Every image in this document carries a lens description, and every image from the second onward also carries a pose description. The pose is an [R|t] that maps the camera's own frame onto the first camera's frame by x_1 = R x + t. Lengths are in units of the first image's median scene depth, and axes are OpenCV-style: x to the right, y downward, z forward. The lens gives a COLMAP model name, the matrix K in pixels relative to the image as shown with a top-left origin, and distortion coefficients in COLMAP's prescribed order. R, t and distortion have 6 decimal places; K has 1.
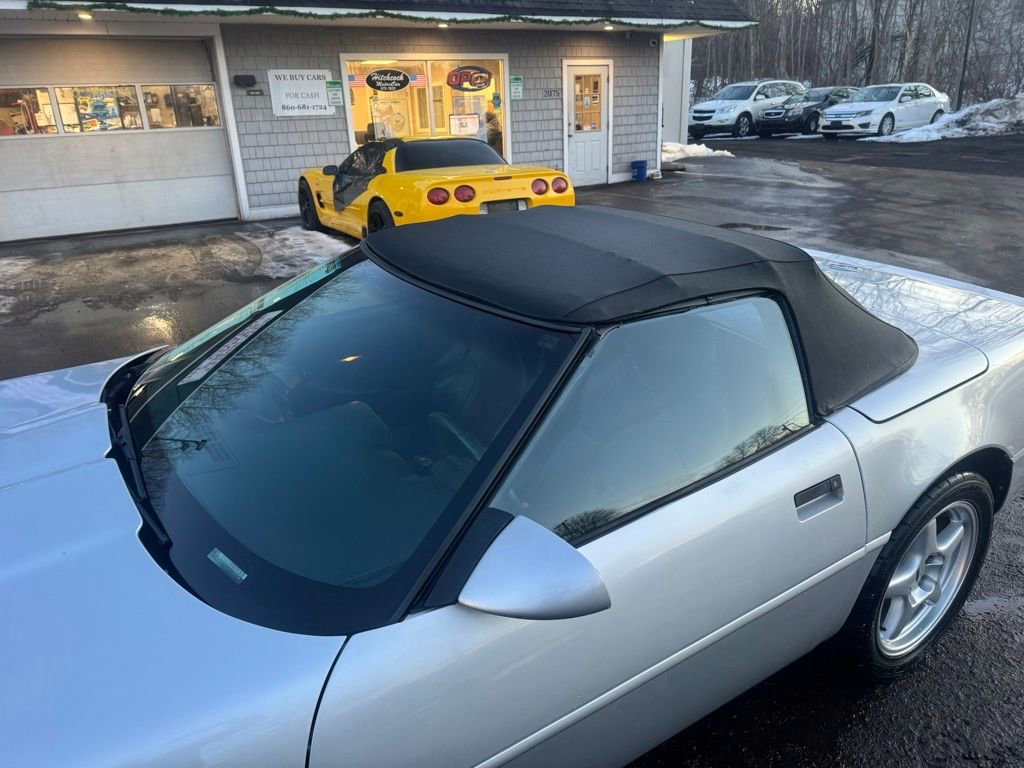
lens RADIAL K [[726.3, 0, 512.0], [0, 726.3, 384.0], [0, 0, 1]] dist [0.013289, -0.014908]
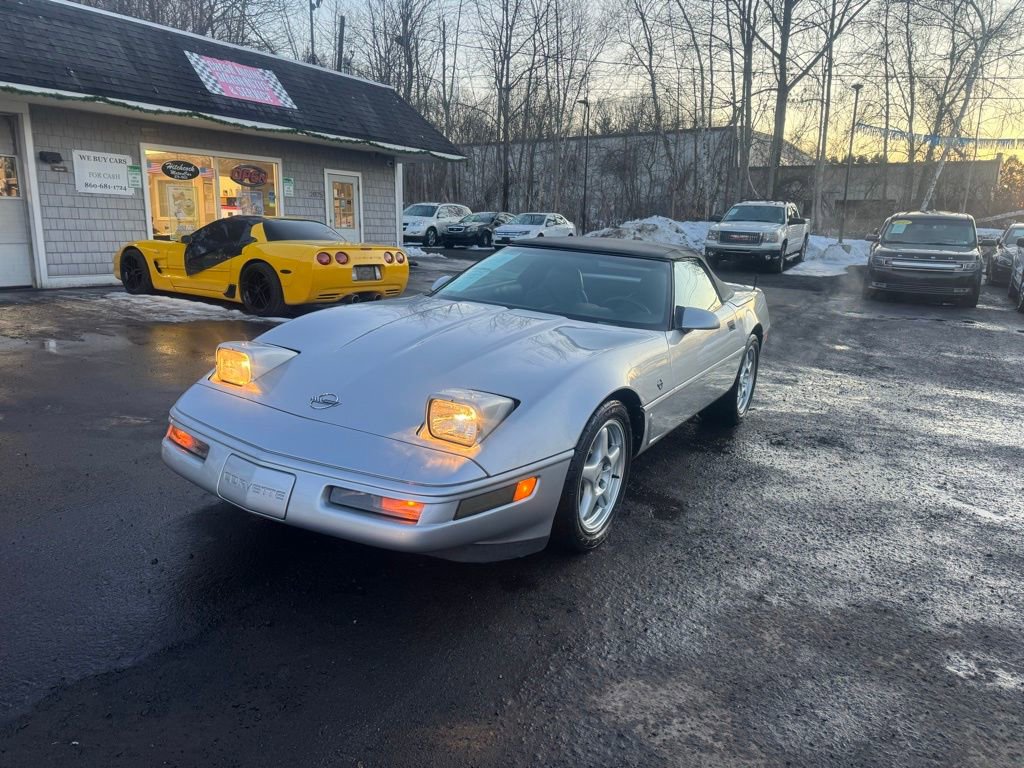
lens RADIAL K [[724.8, 0, 511.8], [0, 724.8, 404.8], [0, 0, 1]] dist [0.004386, -0.020696]
pose [[0.891089, -0.042300, 0.451852, -0.245091], [0.096536, 0.990528, -0.097649, 0.099235], [-0.443442, 0.130634, 0.886732, -0.166424]]
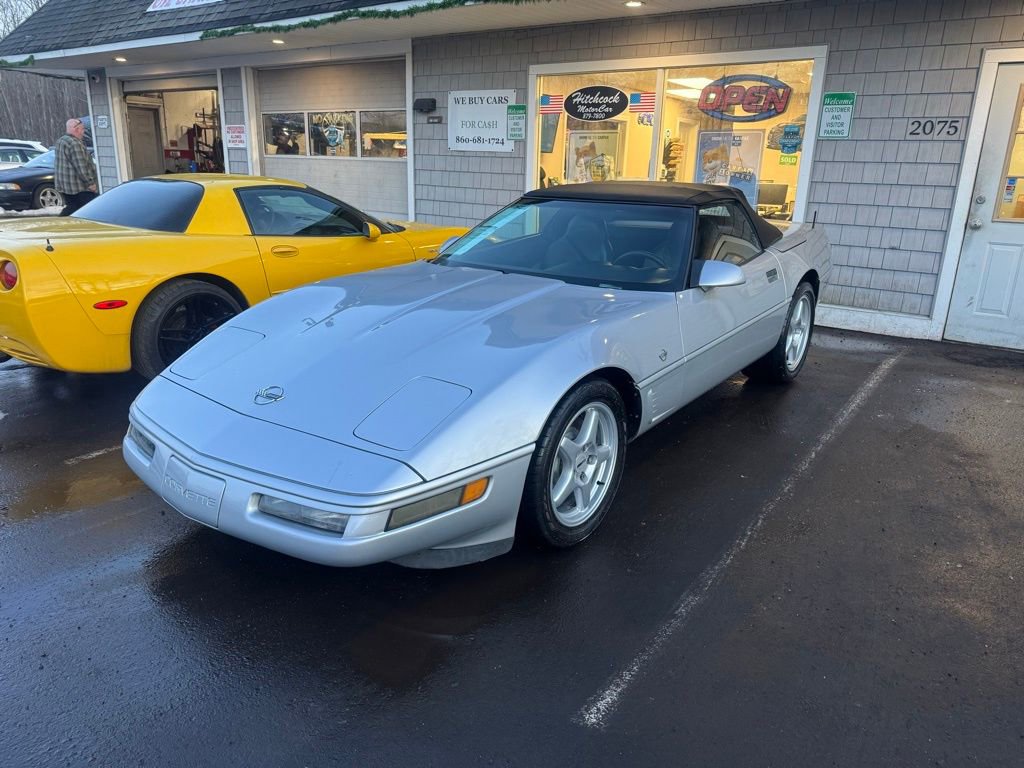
lens RADIAL K [[726.3, 0, 512.0], [0, 726.3, 384.0], [0, 0, 1]] dist [0.013289, -0.014908]
pose [[0.423118, 0.310935, -0.851053, 0.435511], [-0.350817, 0.922233, 0.162525, -0.279465], [0.835403, 0.229797, 0.499294, 0.705480]]
